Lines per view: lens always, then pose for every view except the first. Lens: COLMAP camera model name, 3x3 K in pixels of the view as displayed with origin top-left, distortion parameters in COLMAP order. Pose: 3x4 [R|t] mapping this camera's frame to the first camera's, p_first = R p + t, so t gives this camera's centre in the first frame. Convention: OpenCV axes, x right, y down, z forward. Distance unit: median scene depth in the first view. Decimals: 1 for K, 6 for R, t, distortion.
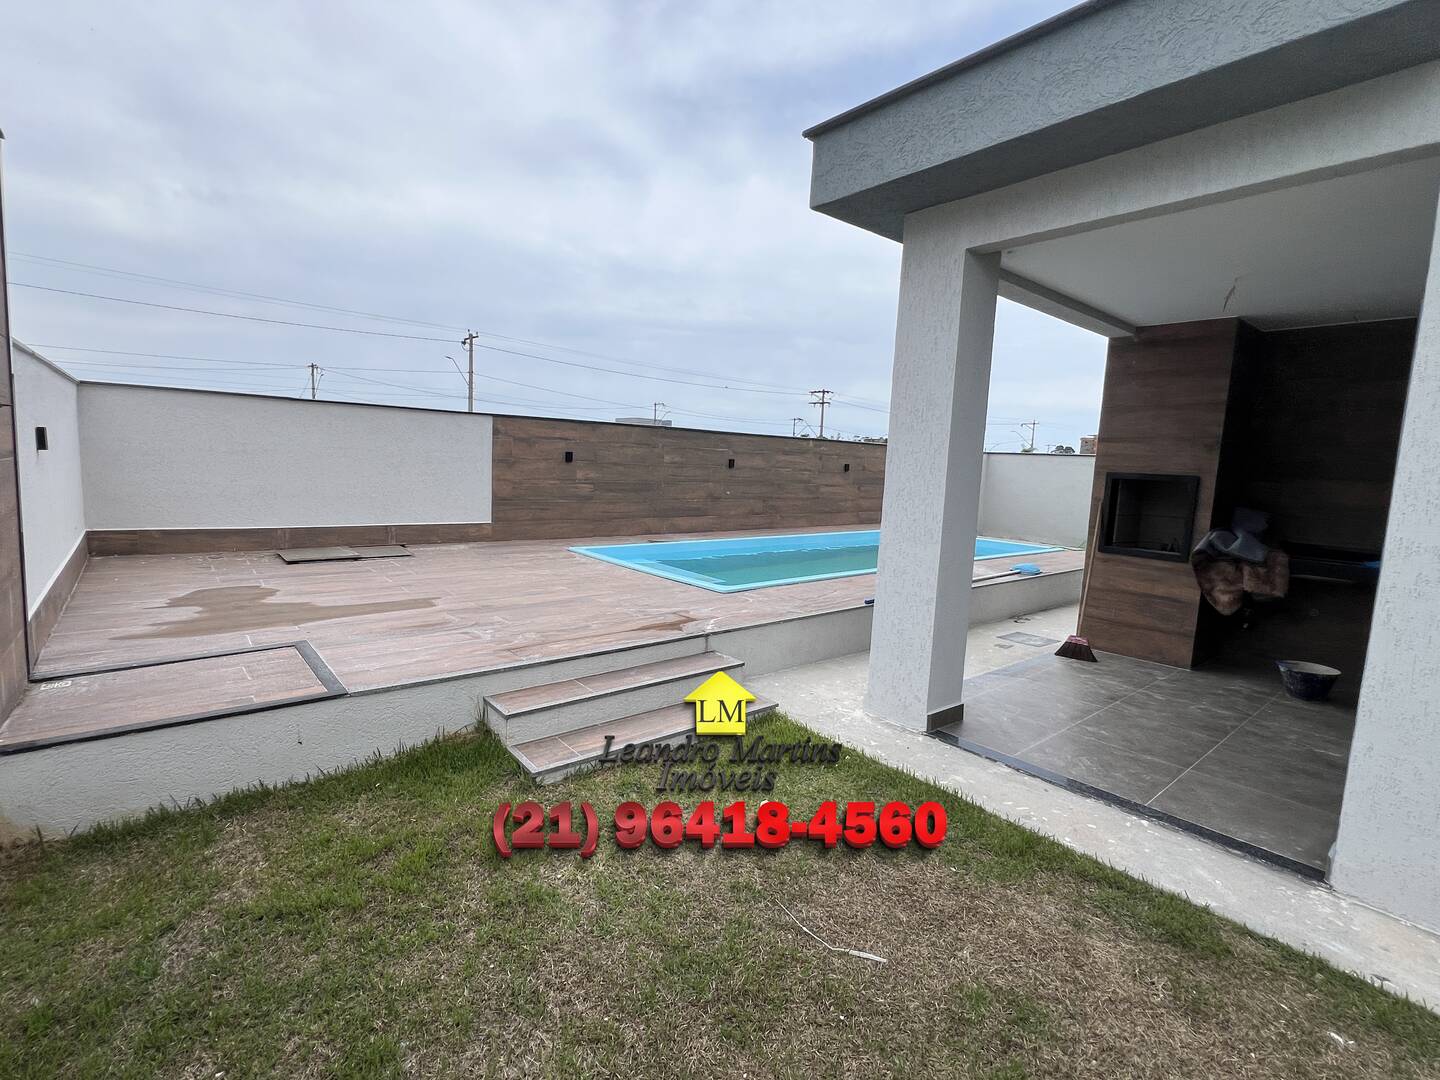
lens RADIAL K [[678.3, 0, 714.2], [0, 678.3, 544.3], [0, 0, 1]] dist [-0.010285, 0.000135]
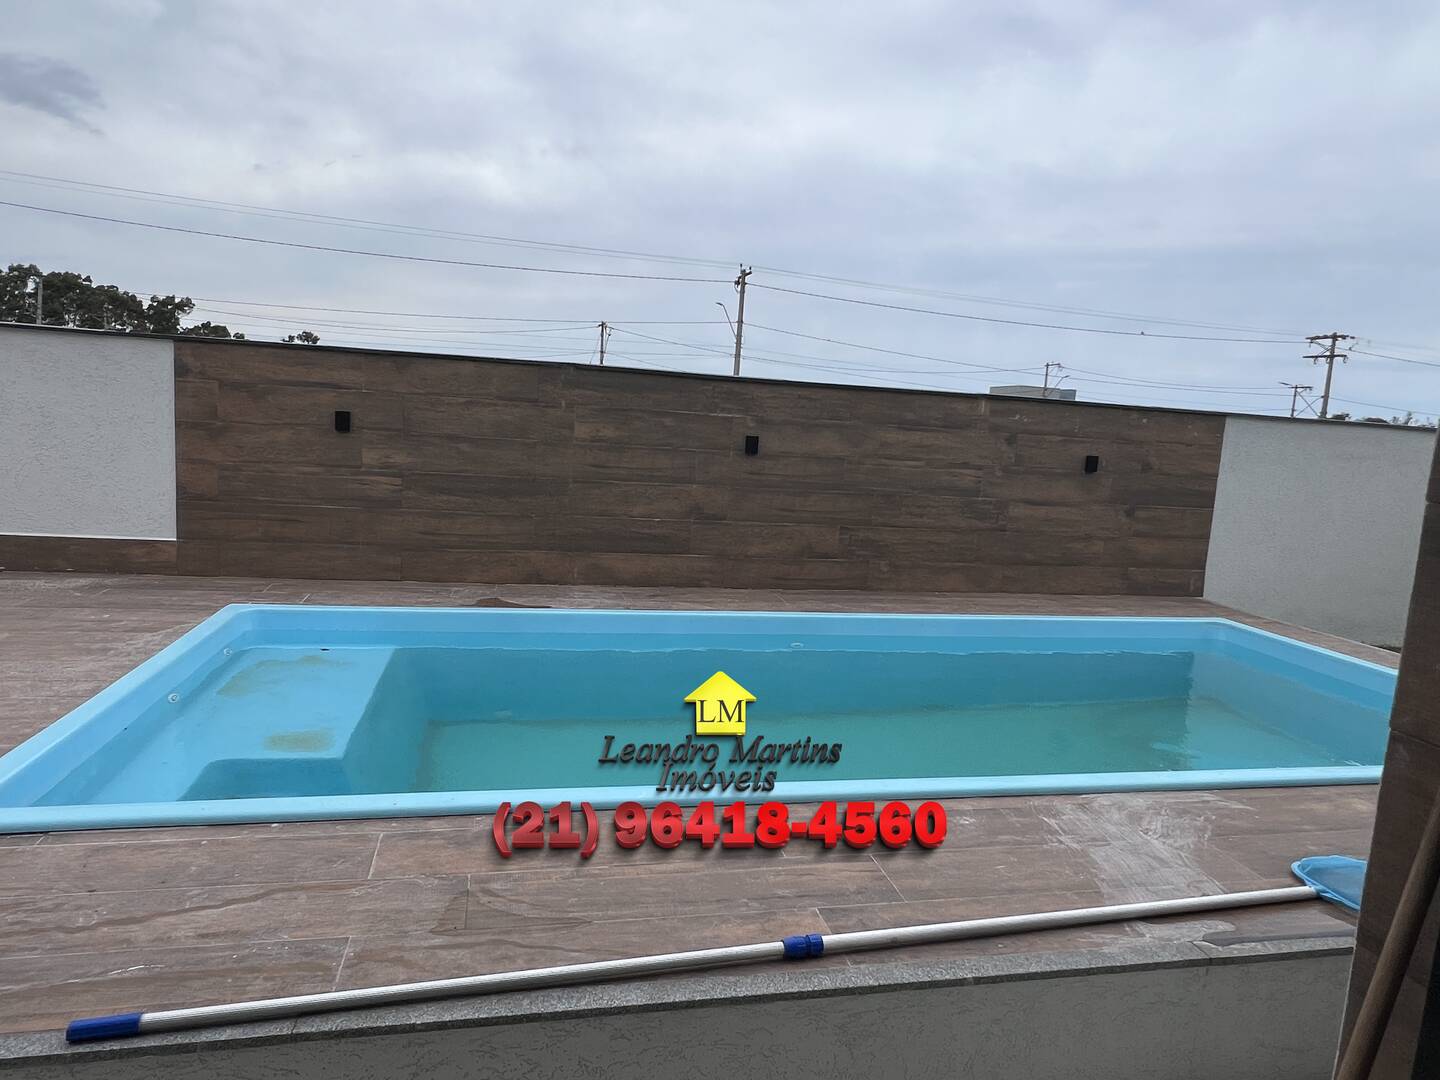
lens RADIAL K [[898.0, 0, 763.1], [0, 898.0, 479.2], [0, 0, 1]] dist [0.000308, 0.000217]
pose [[0.890023, 0.040529, -0.454110, 0.326406], [-0.080525, 0.994356, -0.069078, -0.055926], [0.448748, 0.098048, 0.888264, 0.474467]]
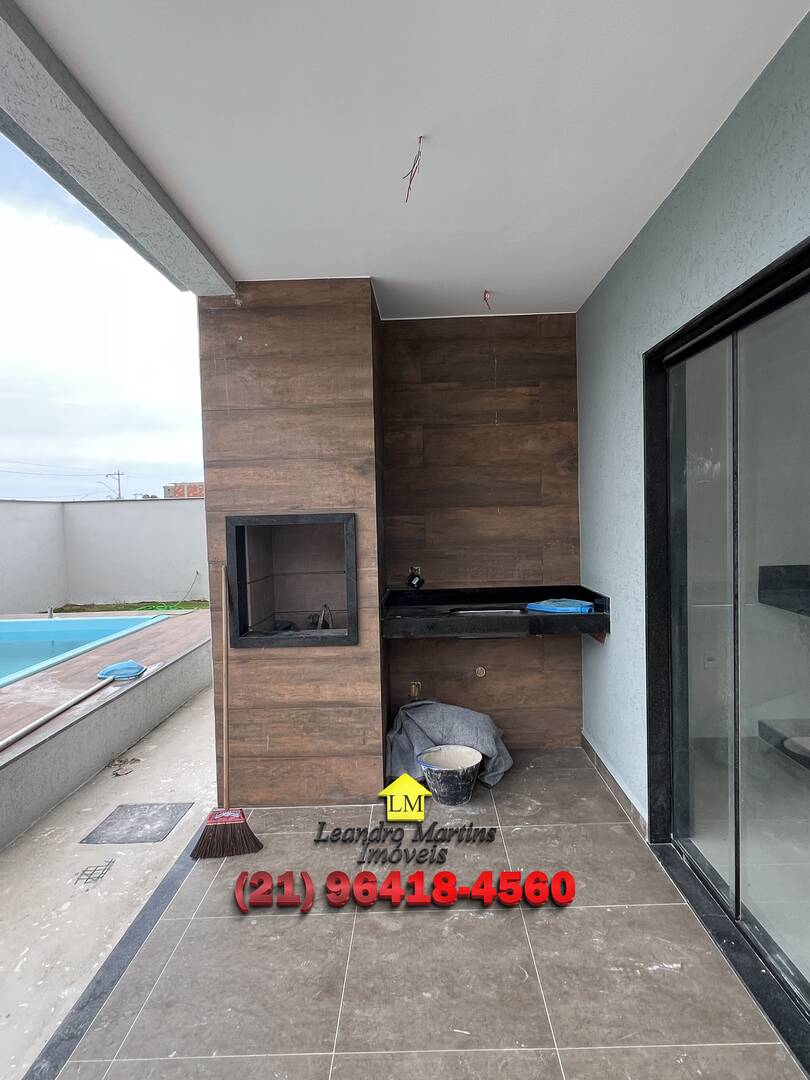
lens RADIAL K [[637.6, 0, 405.2], [0, 637.6, 542.8], [0, 0, 1]] dist [0.001192, -0.001658]
pose [[0.656634, -0.095744, 0.748108, 0.153140], [0.147840, 0.989006, -0.003188, -0.034253], [-0.739578, 0.112693, 0.663570, 0.300329]]
